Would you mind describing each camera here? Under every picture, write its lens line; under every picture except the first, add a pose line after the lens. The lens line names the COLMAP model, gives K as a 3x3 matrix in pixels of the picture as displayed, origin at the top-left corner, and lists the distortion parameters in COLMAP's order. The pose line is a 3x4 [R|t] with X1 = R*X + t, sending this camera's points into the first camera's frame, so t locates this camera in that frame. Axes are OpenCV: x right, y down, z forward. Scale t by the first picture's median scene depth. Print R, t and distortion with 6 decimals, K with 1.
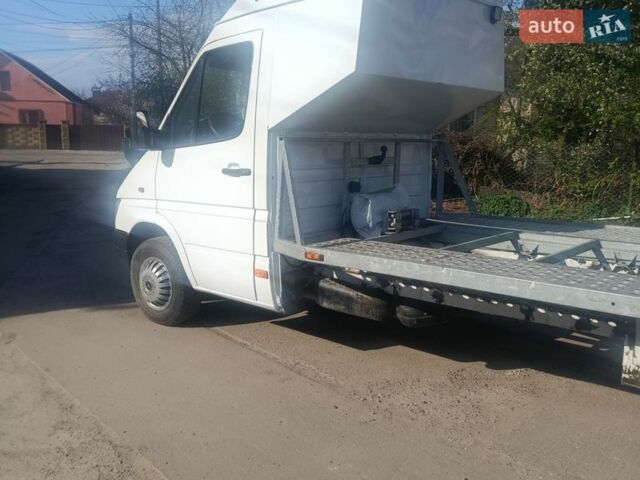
lens RADIAL K [[600.9, 0, 320.0], [0, 600.9, 240.0], [0, 0, 1]] dist [0.159601, -0.299424]
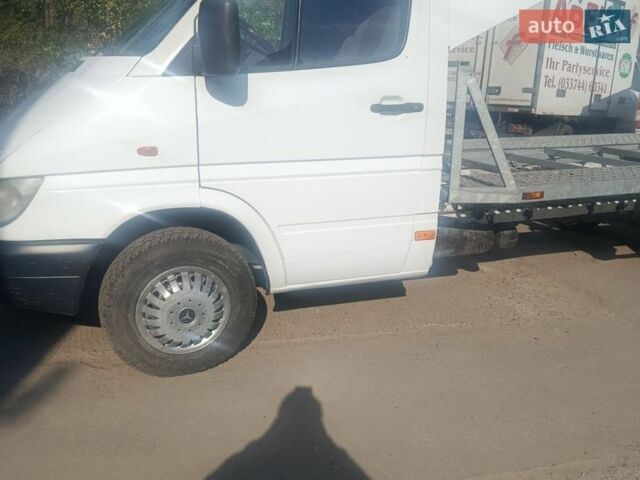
lens RADIAL K [[600.9, 0, 320.0], [0, 600.9, 240.0], [0, 0, 1]] dist [0.159601, -0.299424]
pose [[0.442159, -0.231154, 0.866639, -0.869975], [0.121492, 0.972751, 0.197472, -0.115480], [-0.888670, 0.017975, 0.458194, 0.761317]]
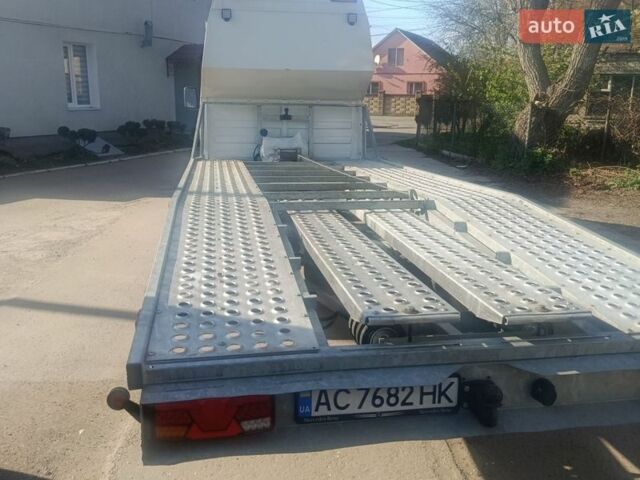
lens RADIAL K [[600.9, 0, 320.0], [0, 600.9, 240.0], [0, 0, 1]] dist [0.159601, -0.299424]
pose [[0.788386, 0.139342, -0.599193, 1.084196], [-0.109534, 0.990242, 0.086162, 0.040964], [0.605352, -0.002297, 0.795955, -0.216563]]
